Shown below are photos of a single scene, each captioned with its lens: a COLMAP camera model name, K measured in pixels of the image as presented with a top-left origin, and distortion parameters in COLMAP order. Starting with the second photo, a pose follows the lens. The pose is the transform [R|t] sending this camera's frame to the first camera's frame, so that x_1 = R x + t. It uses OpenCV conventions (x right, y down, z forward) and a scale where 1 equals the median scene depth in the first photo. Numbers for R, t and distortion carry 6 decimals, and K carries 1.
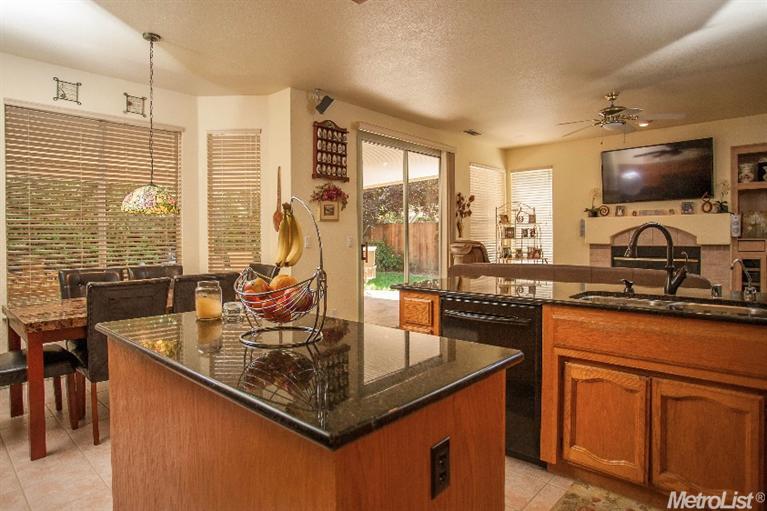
lens RADIAL K [[437.0, 0, 382.7], [0, 437.0, 249.3], [0, 0, 1]] dist [0.001718, 0.000851]
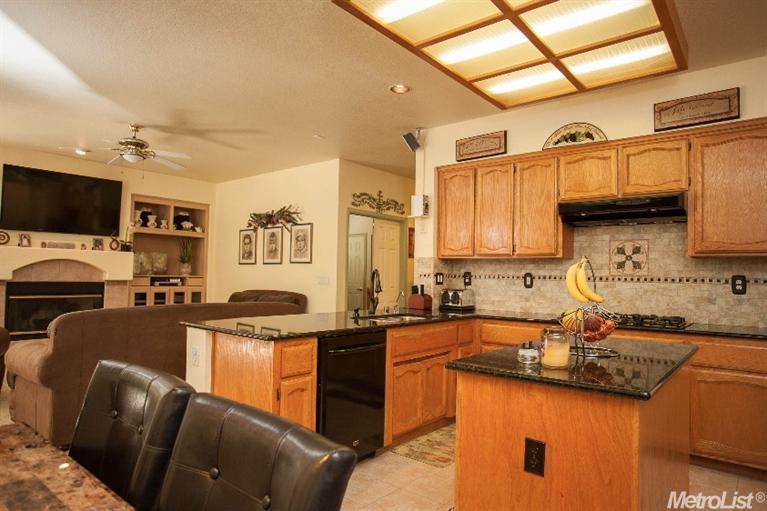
lens RADIAL K [[468.5, 0, 383.4], [0, 468.5, 255.1], [0, 0, 1]] dist [0.003719, 0.000658]
pose [[-0.080475, 0.038144, 0.996027, -0.436159], [-0.002309, 0.999258, -0.038454, -0.028886], [-0.996754, -0.005394, -0.080327, 0.428624]]
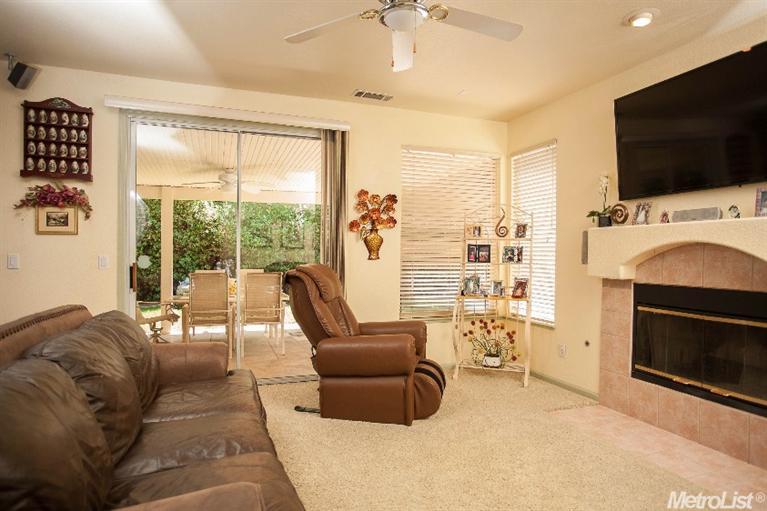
lens RADIAL K [[489.8, 0, 384.0], [0, 489.8, 258.2], [0, 0, 1]] dist [0.057724, 0.006342]
pose [[0.878040, 0.021294, -0.478113, 0.607915], [-0.029818, 0.999503, -0.010244, -0.024890], [0.477657, 0.023251, 0.878239, 0.406506]]
